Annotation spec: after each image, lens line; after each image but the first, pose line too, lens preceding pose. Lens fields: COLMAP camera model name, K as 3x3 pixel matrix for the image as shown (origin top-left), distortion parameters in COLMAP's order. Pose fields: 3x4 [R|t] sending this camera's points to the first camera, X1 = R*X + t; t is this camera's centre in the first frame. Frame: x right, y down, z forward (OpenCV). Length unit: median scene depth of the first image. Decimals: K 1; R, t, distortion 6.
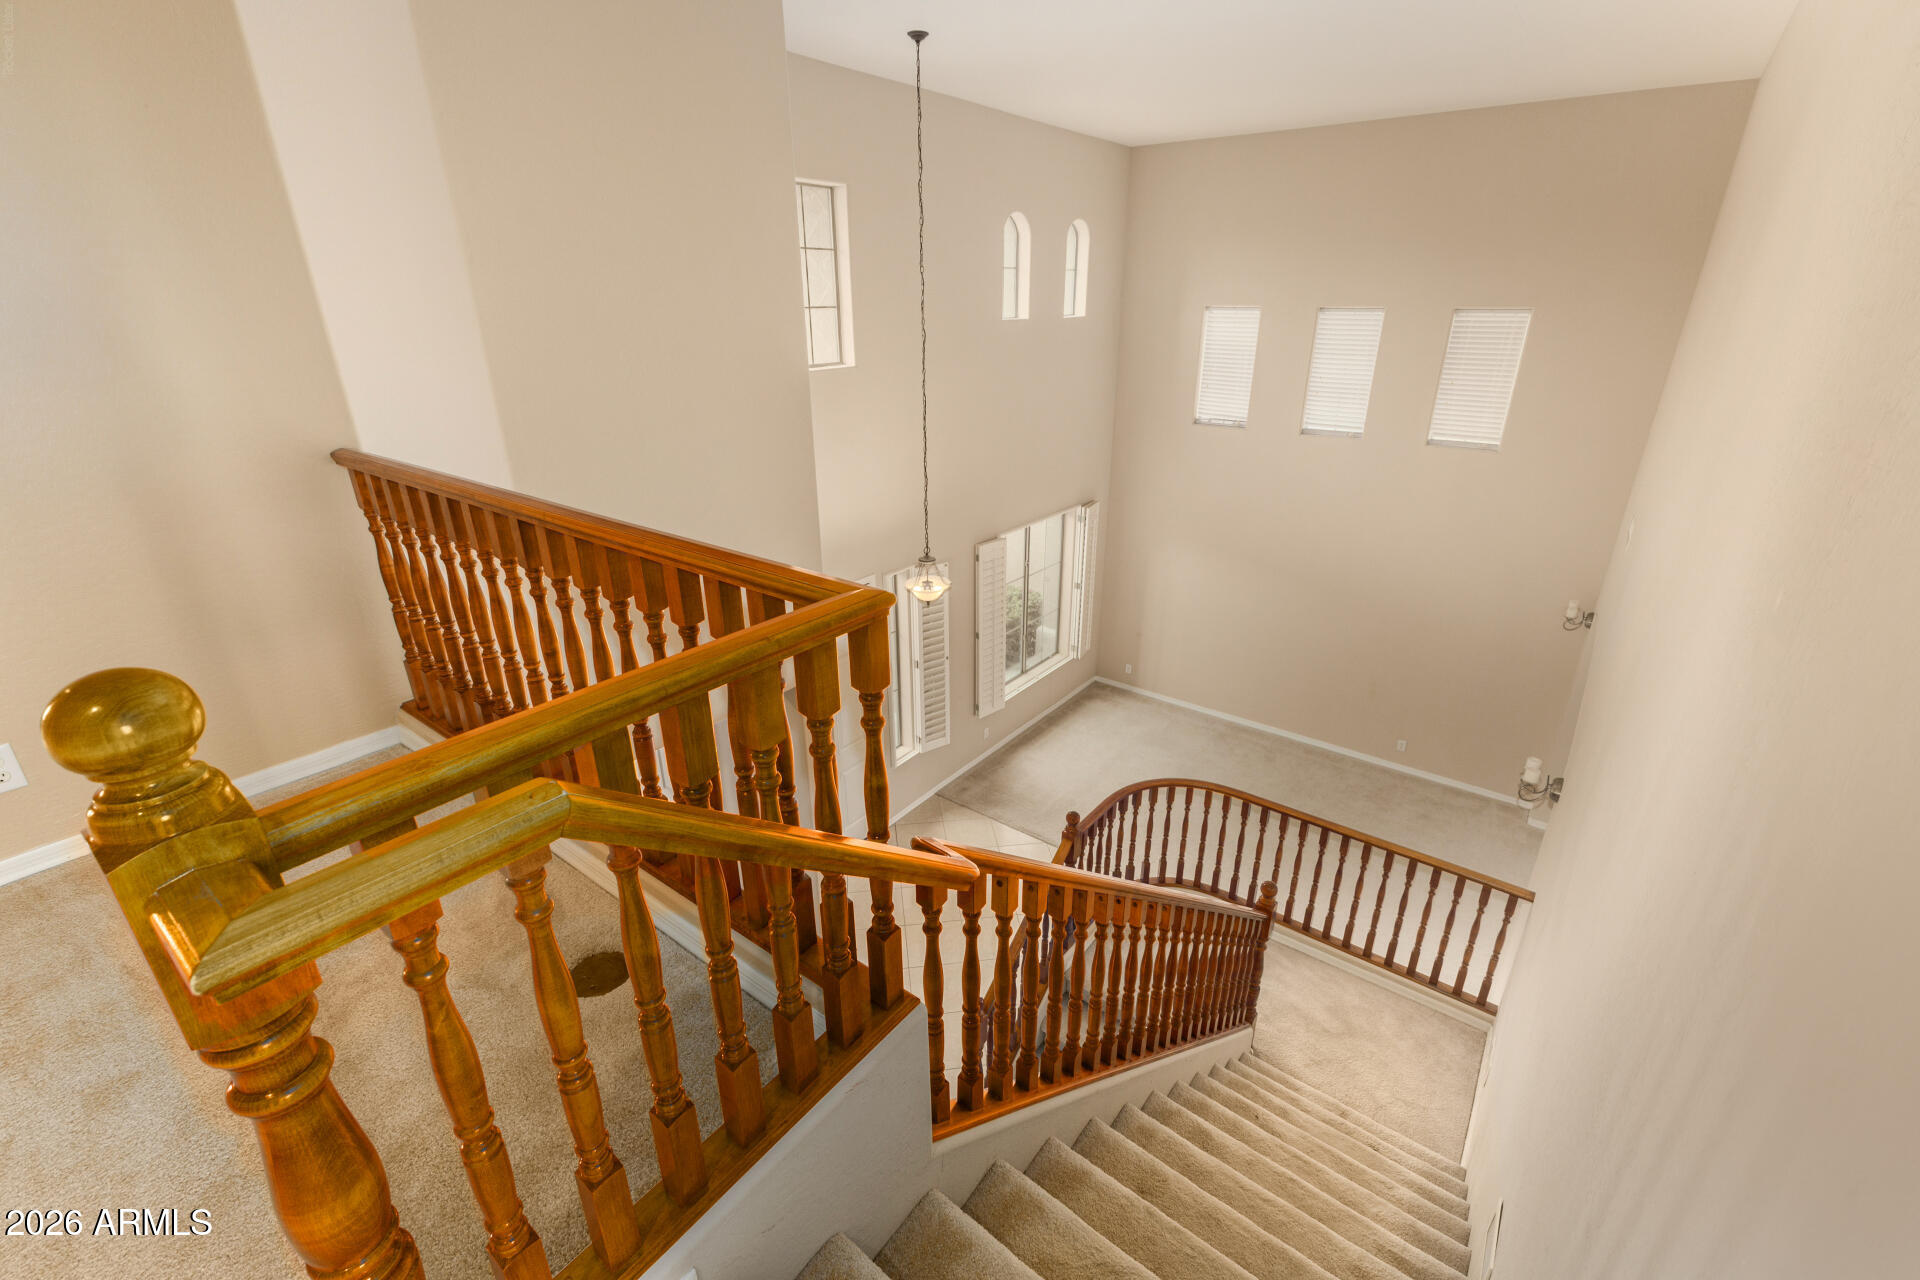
lens RADIAL K [[833.4, 0, 962.2], [0, 833.4, 641.9], [0, 0, 1]] dist [0.008153, -0.001762]
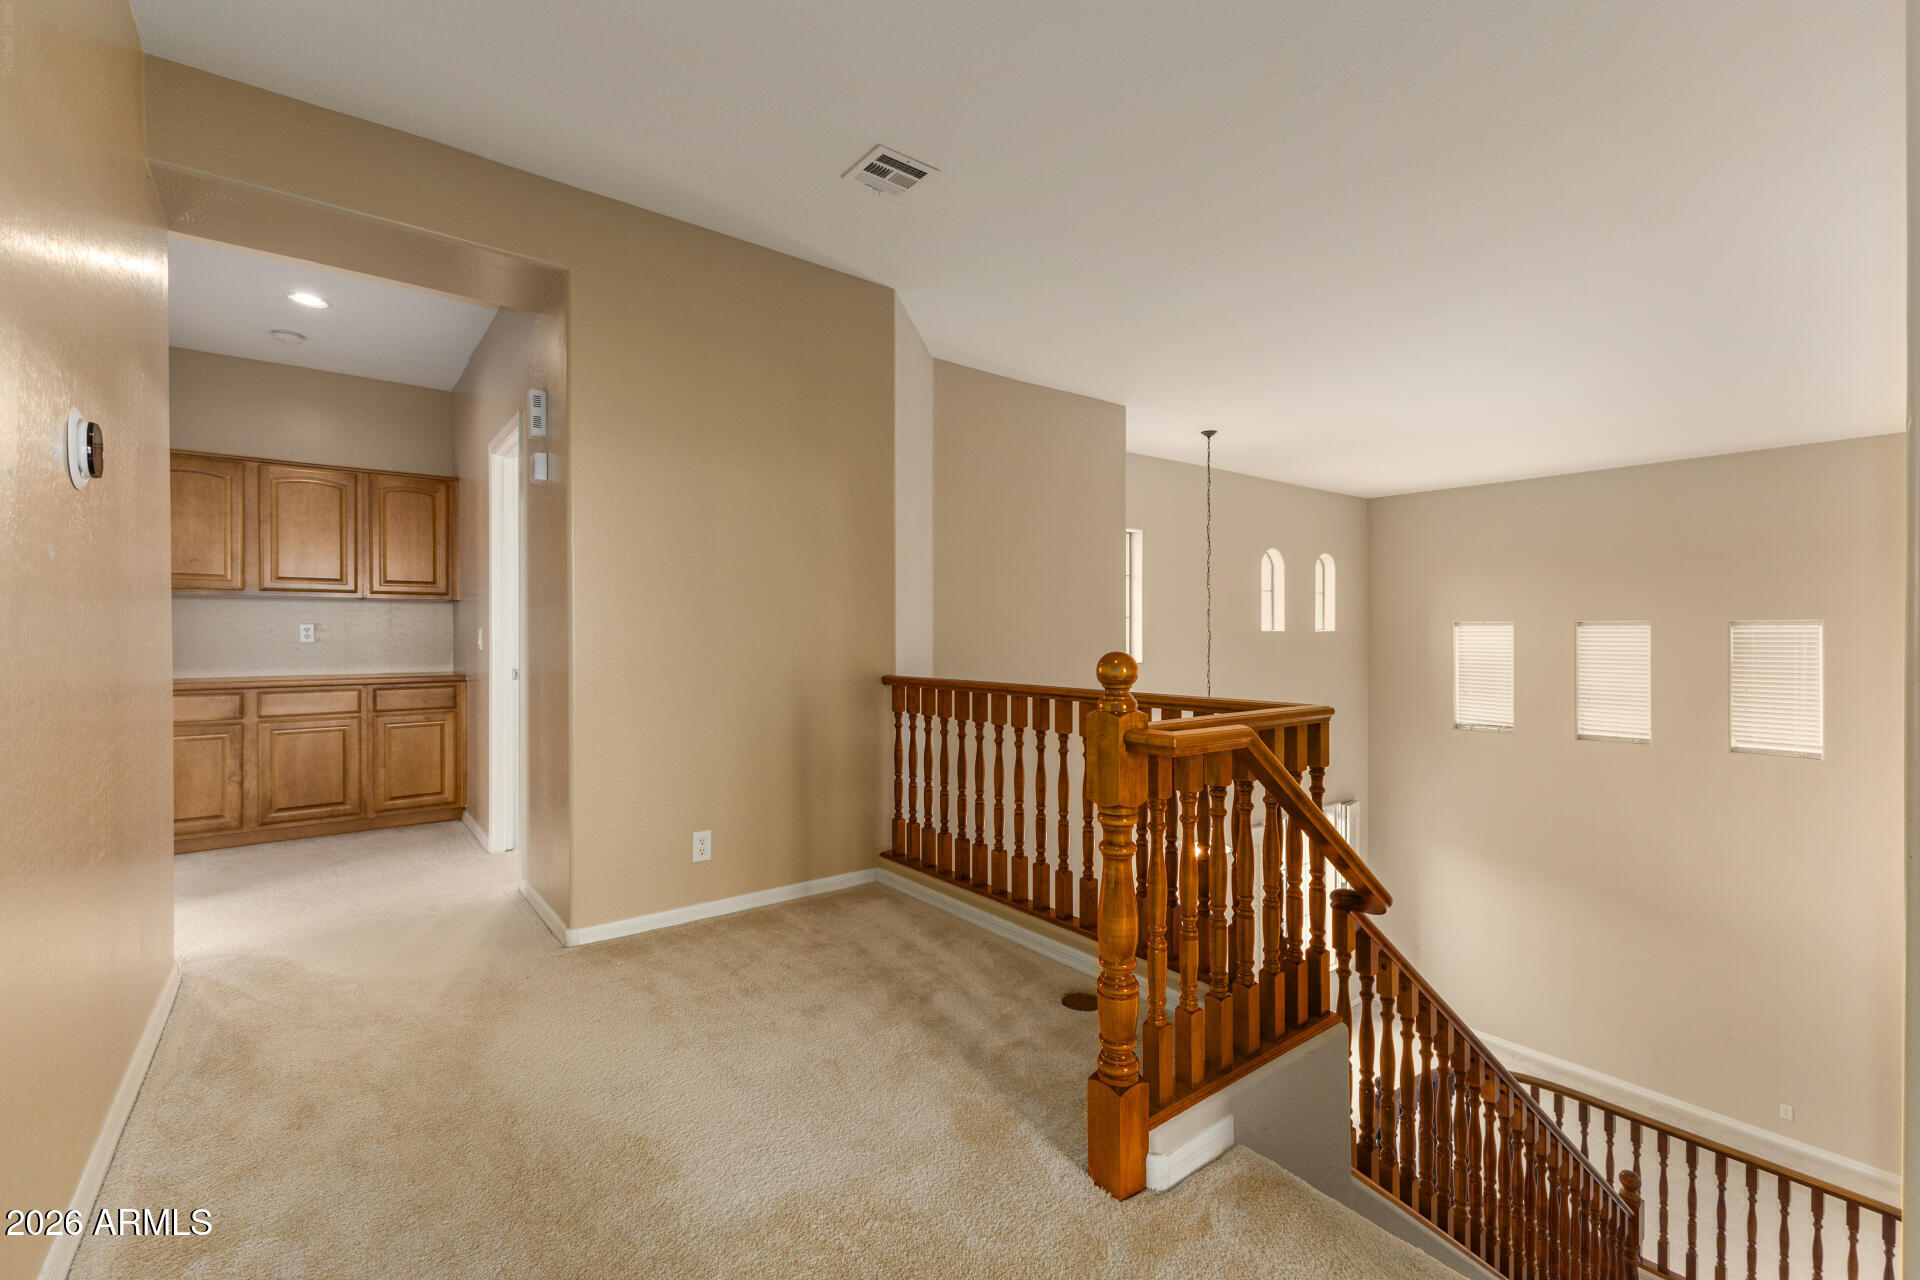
lens RADIAL K [[833.4, 0, 957.0], [0, 833.4, 636.2], [0, 0, 1]] dist [0.008153, -0.001762]
pose [[0.967341, -0.000127, -0.253480, -0.066792], [-0.096160, 0.925065, -0.367434, 0.086354], [0.234532, 0.379808, 0.894841, -0.133251]]
